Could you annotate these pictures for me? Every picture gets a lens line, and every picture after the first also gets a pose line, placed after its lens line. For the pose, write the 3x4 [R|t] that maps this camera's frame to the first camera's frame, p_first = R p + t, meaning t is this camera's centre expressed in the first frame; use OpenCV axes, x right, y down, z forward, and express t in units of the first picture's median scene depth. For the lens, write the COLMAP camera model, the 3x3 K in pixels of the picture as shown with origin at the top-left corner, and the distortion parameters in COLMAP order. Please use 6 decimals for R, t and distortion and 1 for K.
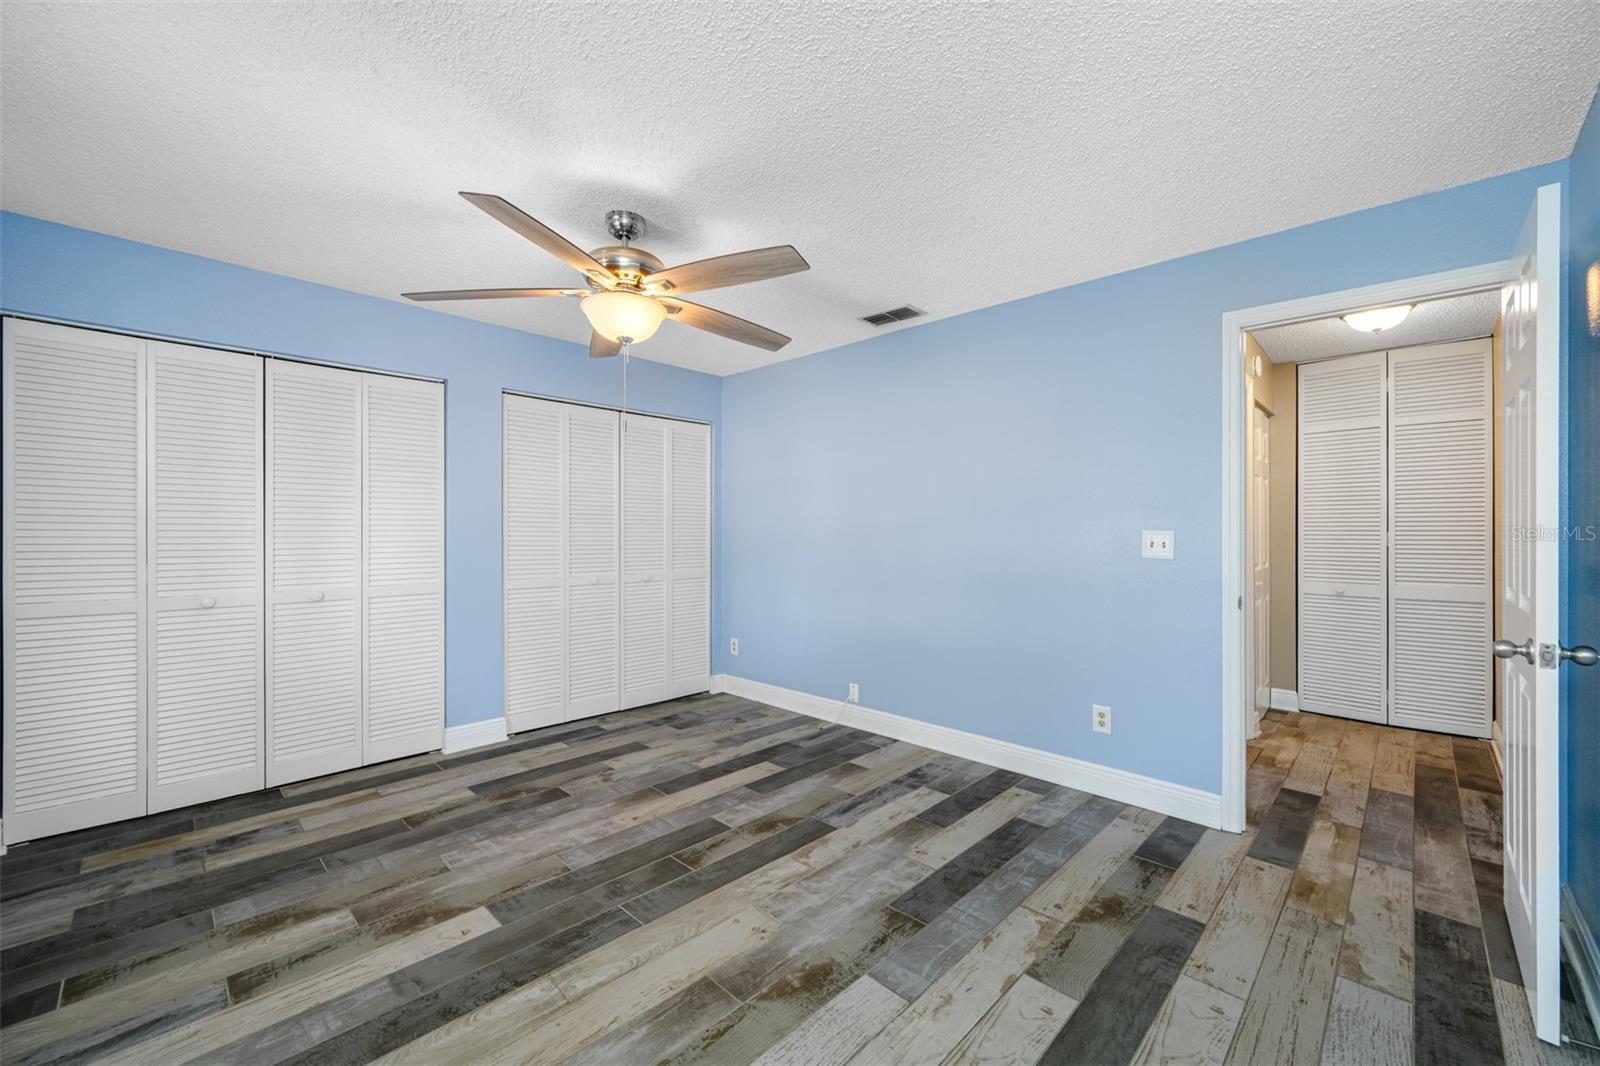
lens RADIAL K [[635.6, 0, 800.7], [0, 635.6, 529.9], [0, 0, 1]] dist [-0.001016, -0.000255]
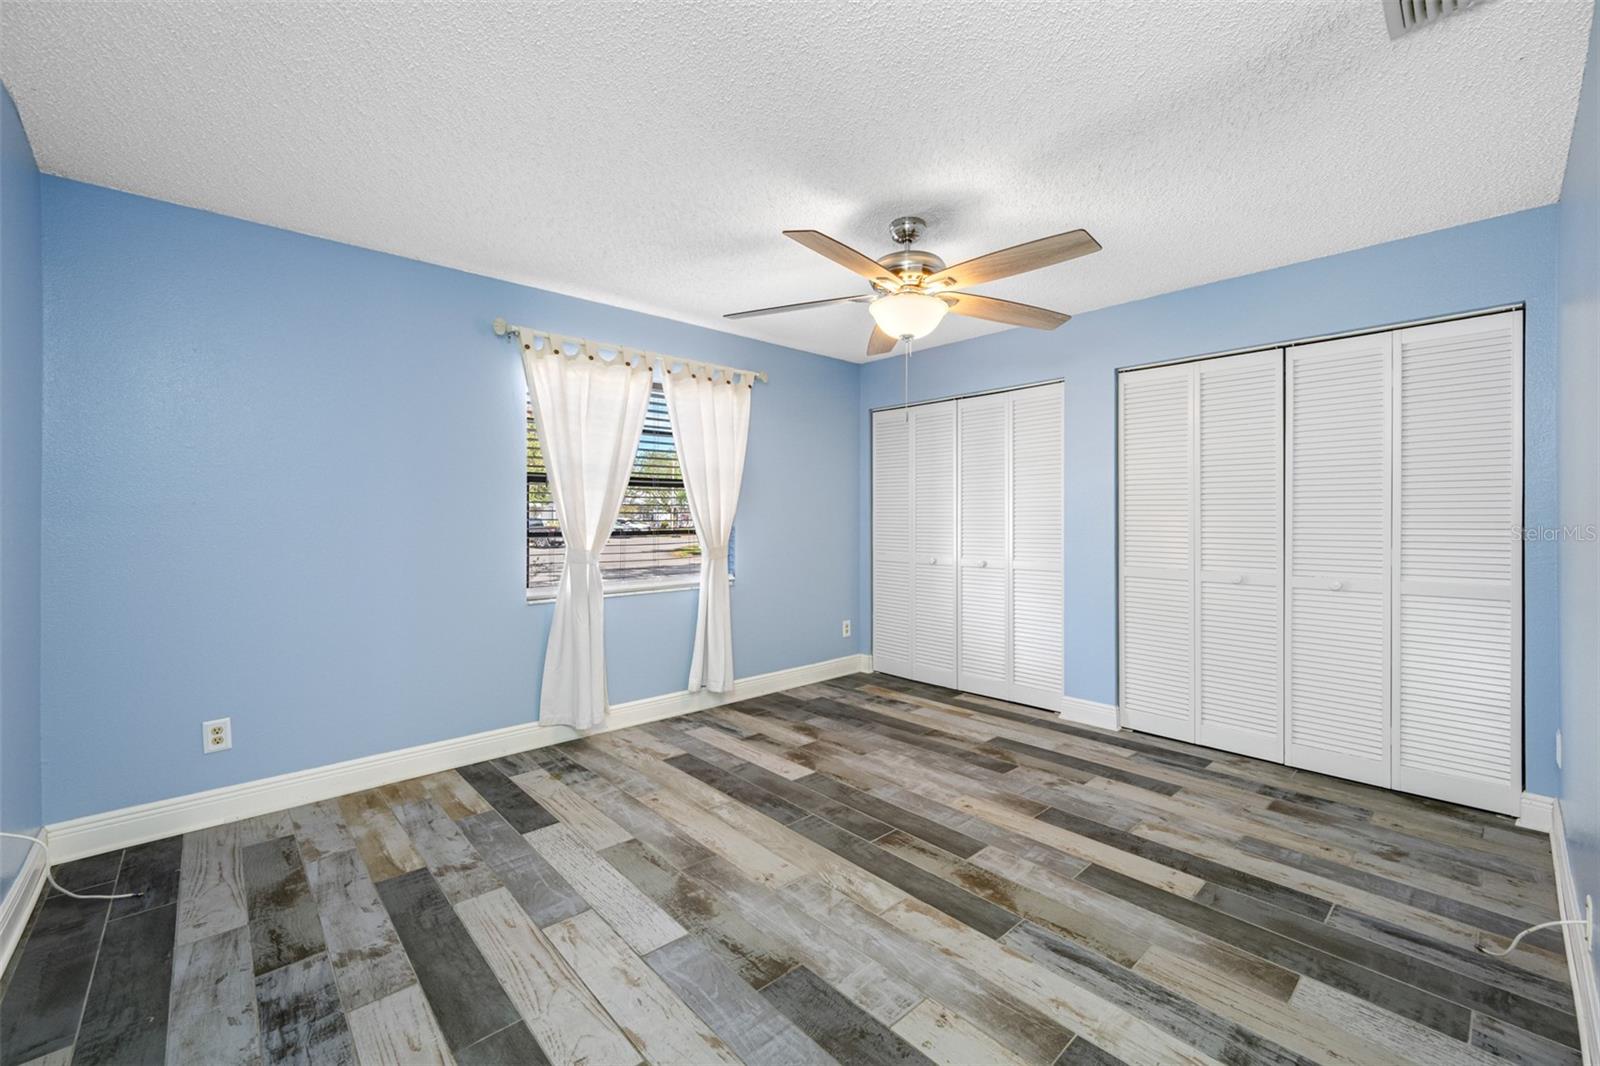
lens RADIAL K [[635.6, 0, 800.7], [0, 635.6, 529.9], [0, 0, 1]] dist [-0.001016, -0.000255]
pose [[-0.046891, 0.015733, -0.998776, 0.626768], [0.003058, 0.999874, 0.015607, 0.010917], [0.998895, -0.002323, -0.046933, 0.685813]]
